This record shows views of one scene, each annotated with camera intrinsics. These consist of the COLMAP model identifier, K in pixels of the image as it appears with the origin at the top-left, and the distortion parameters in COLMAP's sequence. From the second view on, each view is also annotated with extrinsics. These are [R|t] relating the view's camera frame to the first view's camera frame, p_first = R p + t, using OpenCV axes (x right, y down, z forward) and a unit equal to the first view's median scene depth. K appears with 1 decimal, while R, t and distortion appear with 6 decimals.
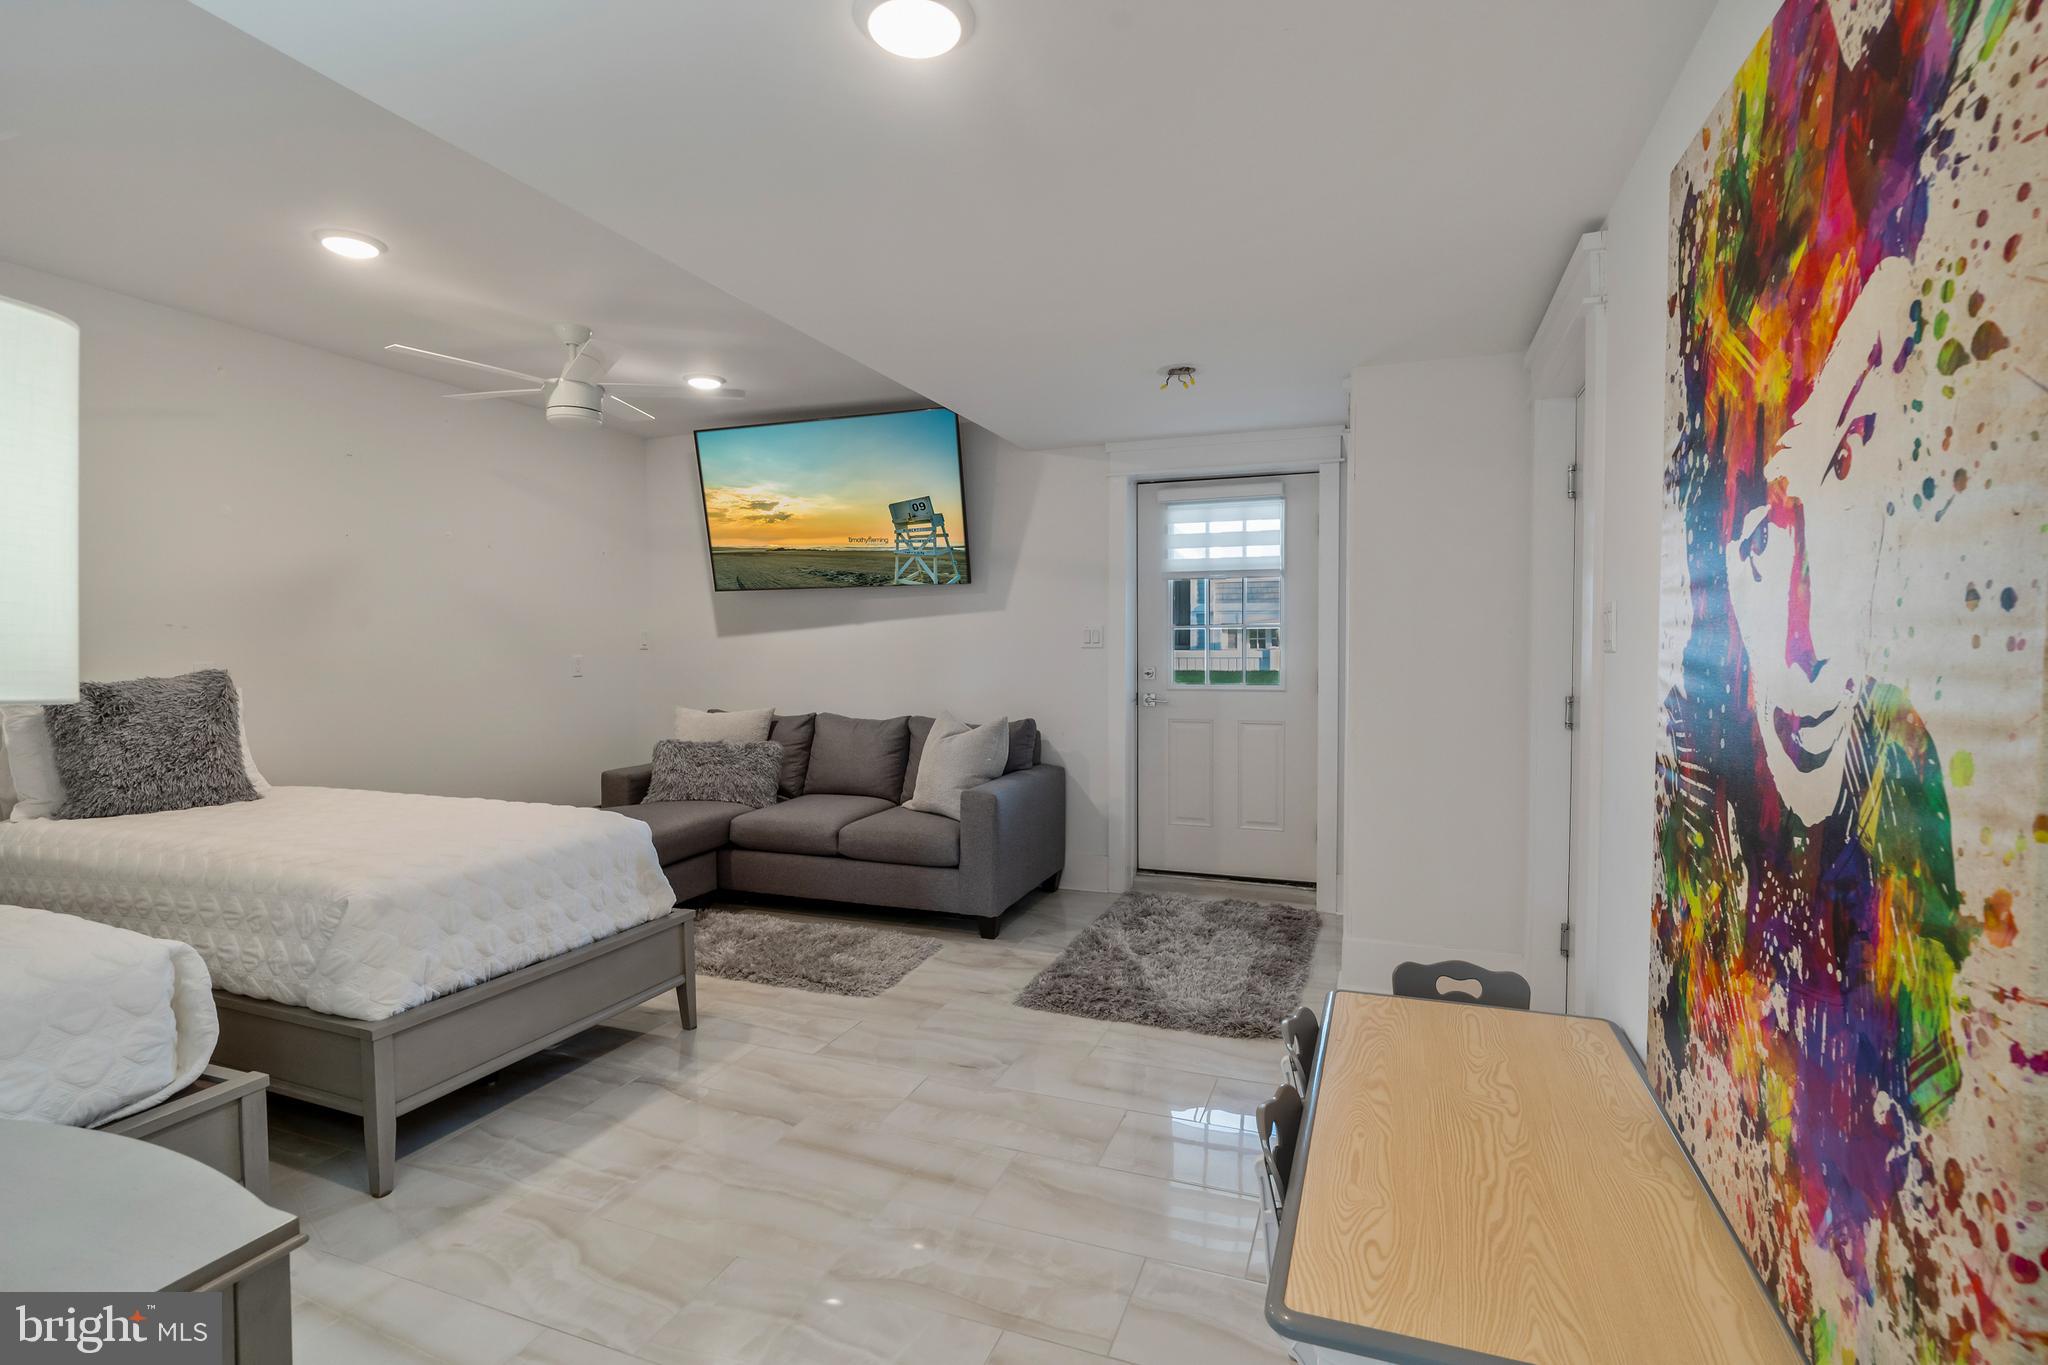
lens RADIAL K [[984.6, 0, 1035.1], [0, 984.6, 673.8], [0, 0, 1]] dist [-0.001163, 0.000047]
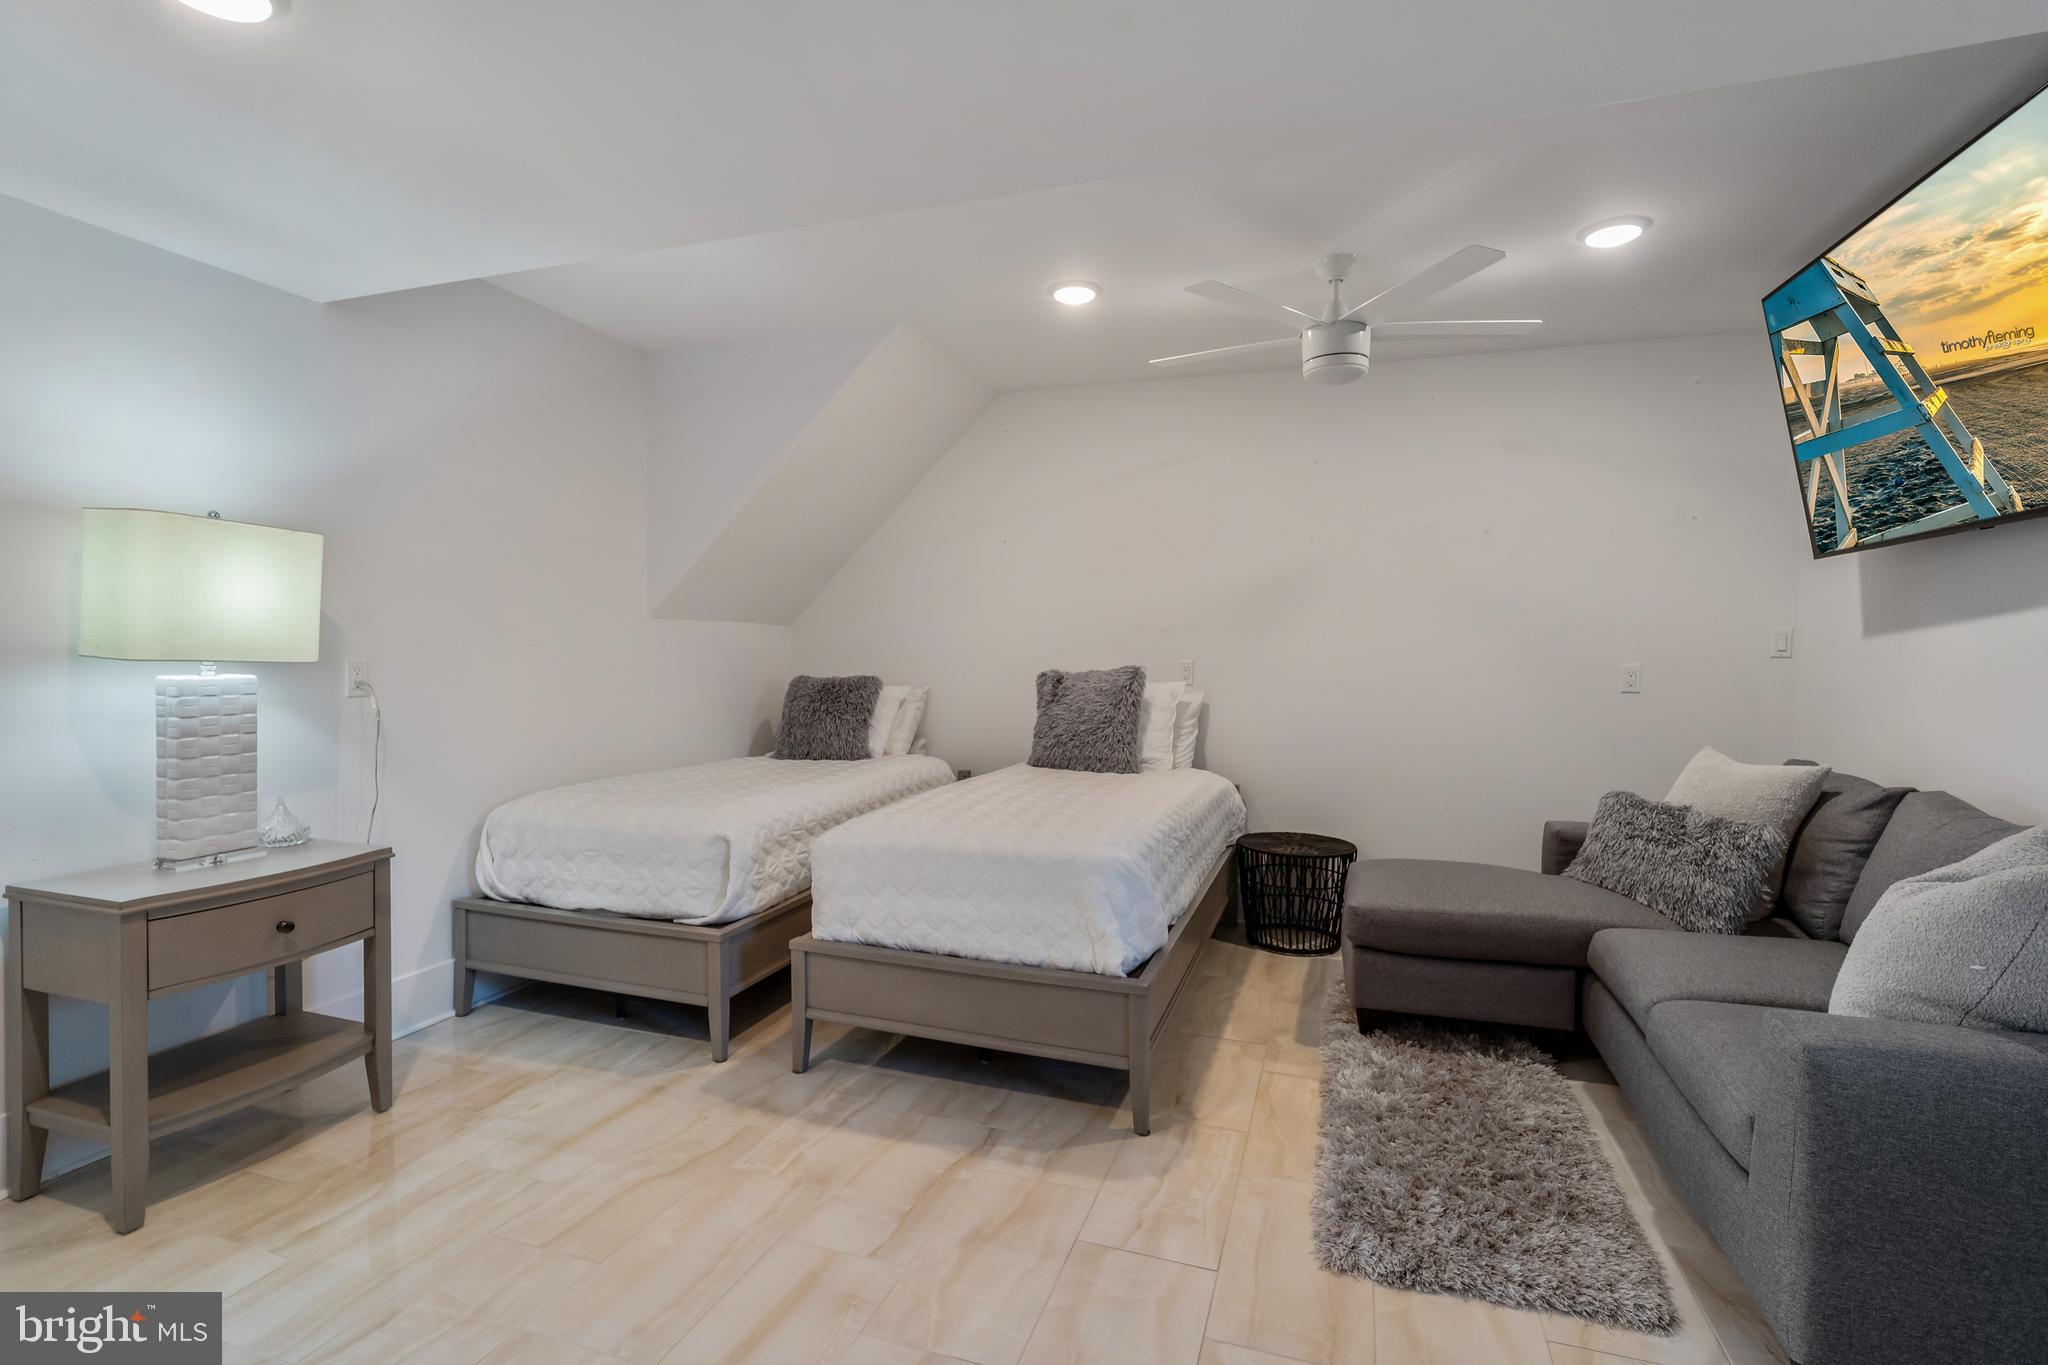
lens RADIAL K [[984.6, 0, 1035.1], [0, 984.6, 673.8], [0, 0, 1]] dist [-0.001163, 0.000047]
pose [[0.004882, 0.027810, -0.999601, 0.475988], [-0.035415, 0.998991, 0.027620, -0.027974], [0.999361, 0.035266, 0.005862, 1.007819]]
